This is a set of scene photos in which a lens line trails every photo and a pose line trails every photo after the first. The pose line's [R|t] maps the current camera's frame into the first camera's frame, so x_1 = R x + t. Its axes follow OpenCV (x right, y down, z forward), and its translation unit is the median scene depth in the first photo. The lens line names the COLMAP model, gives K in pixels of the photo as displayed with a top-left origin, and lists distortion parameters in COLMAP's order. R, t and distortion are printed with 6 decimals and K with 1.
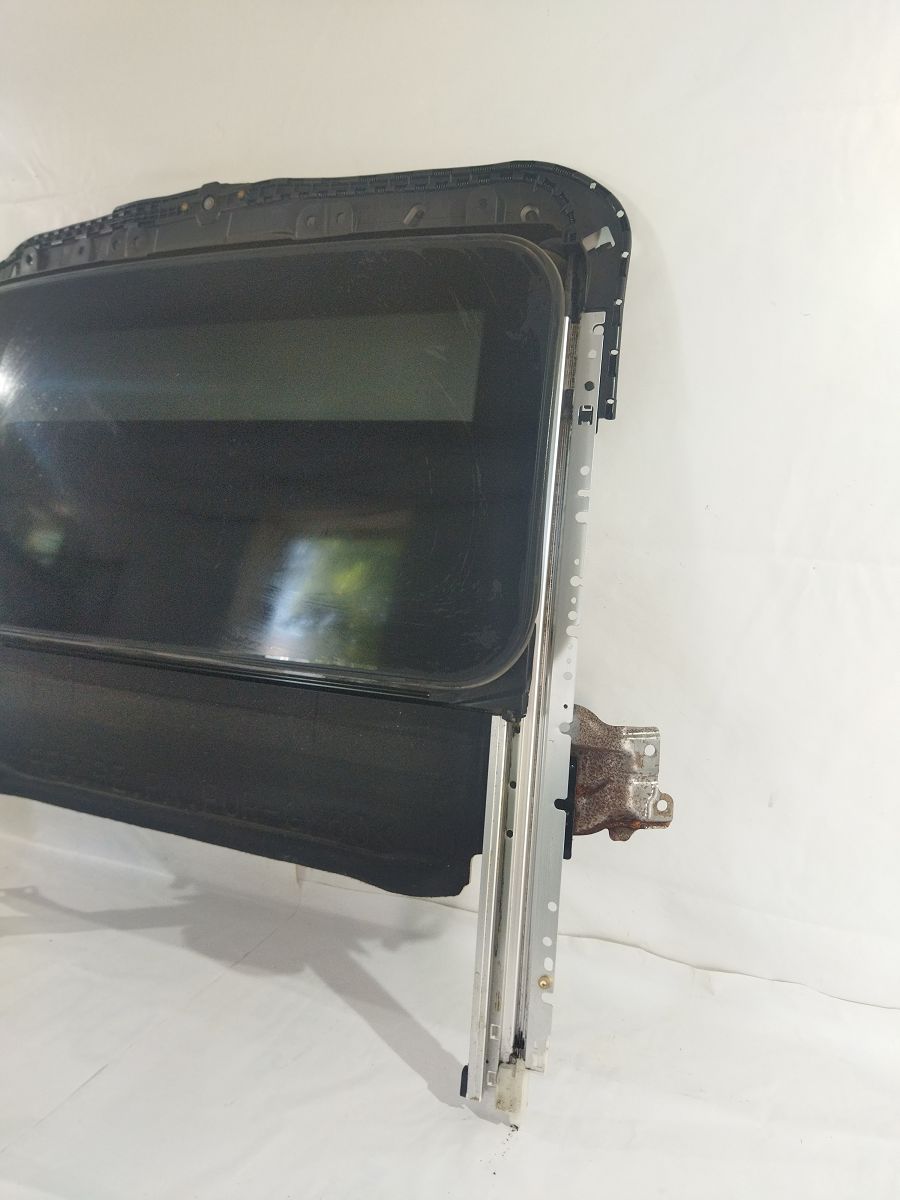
lens RADIAL K [[919.8, 0, 438.9], [0, 919.8, 600.1], [0, 0, 1]] dist [0.126348, -0.221526]
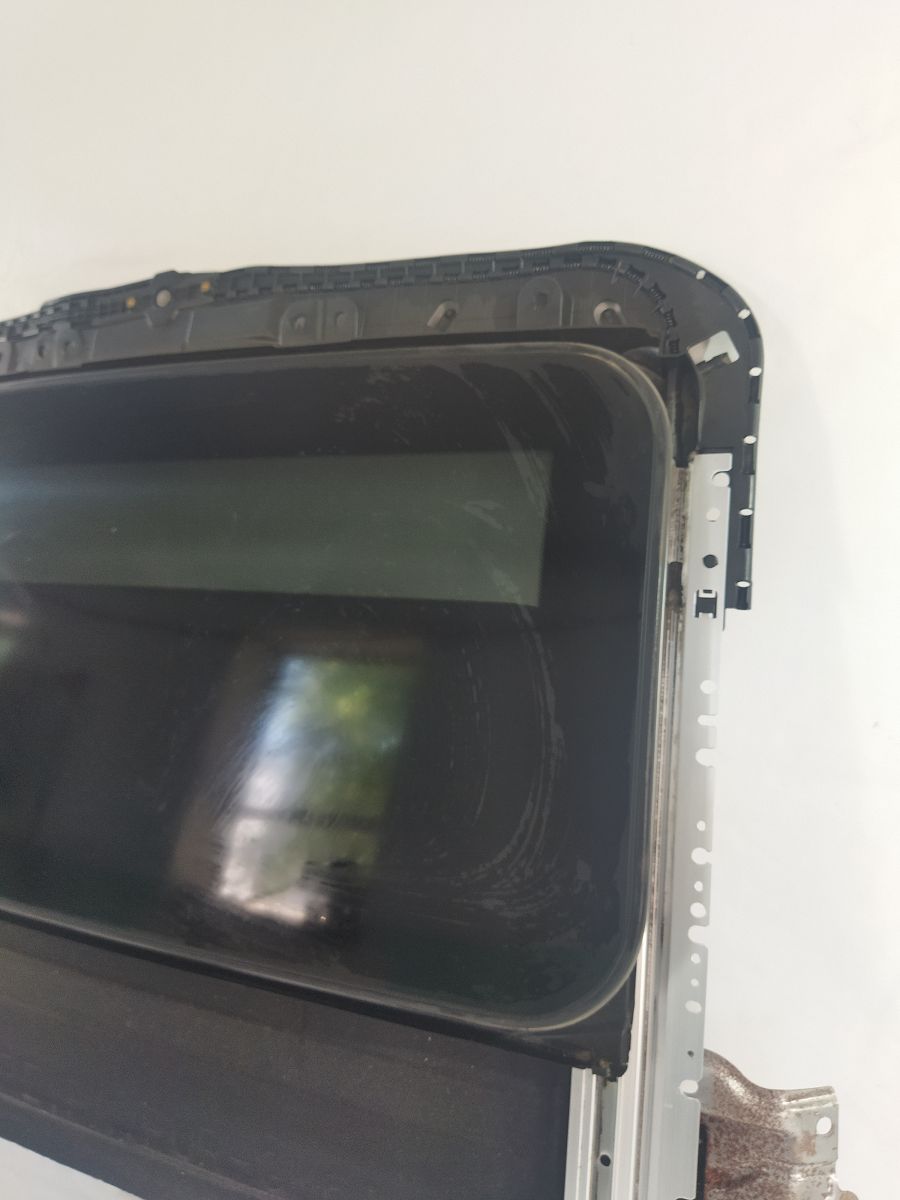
lens RADIAL K [[941.0, 0, 450.0], [0, 941.0, 600.0], [0, 0, 1]] dist [0.124391, -0.247632]
pose [[0.999888, -0.009739, 0.011346, -0.033127], [0.010588, 0.996944, -0.077405, -0.143639], [-0.010557, 0.077516, 0.996935, 0.301580]]
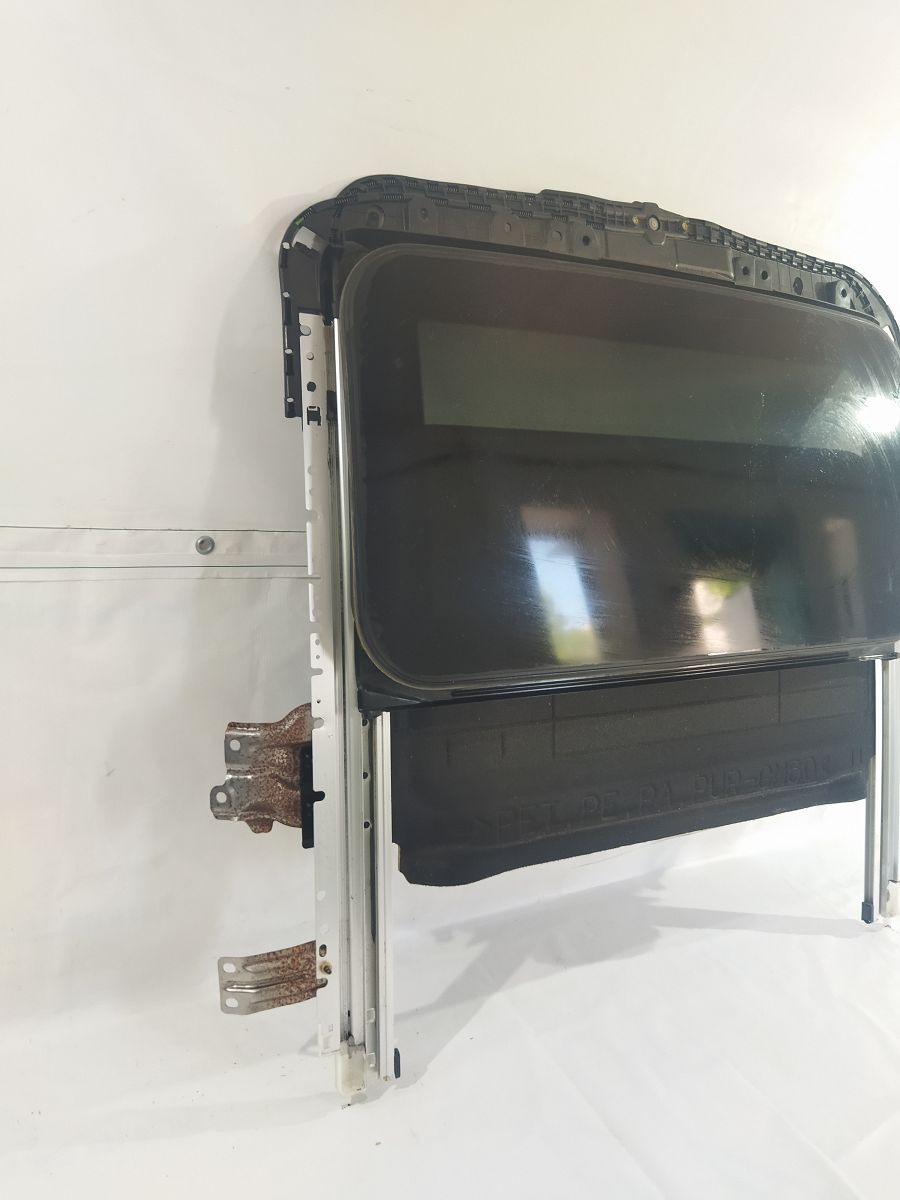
lens RADIAL K [[941.0, 0, 450.0], [0, 941.0, 600.0], [0, 0, 1]] dist [0.124391, -0.247632]
pose [[0.550960, -0.124007, 0.825267, -1.494392], [0.090410, 0.991947, 0.088694, -0.149767], [-0.829620, 0.025746, 0.557735, 0.714441]]
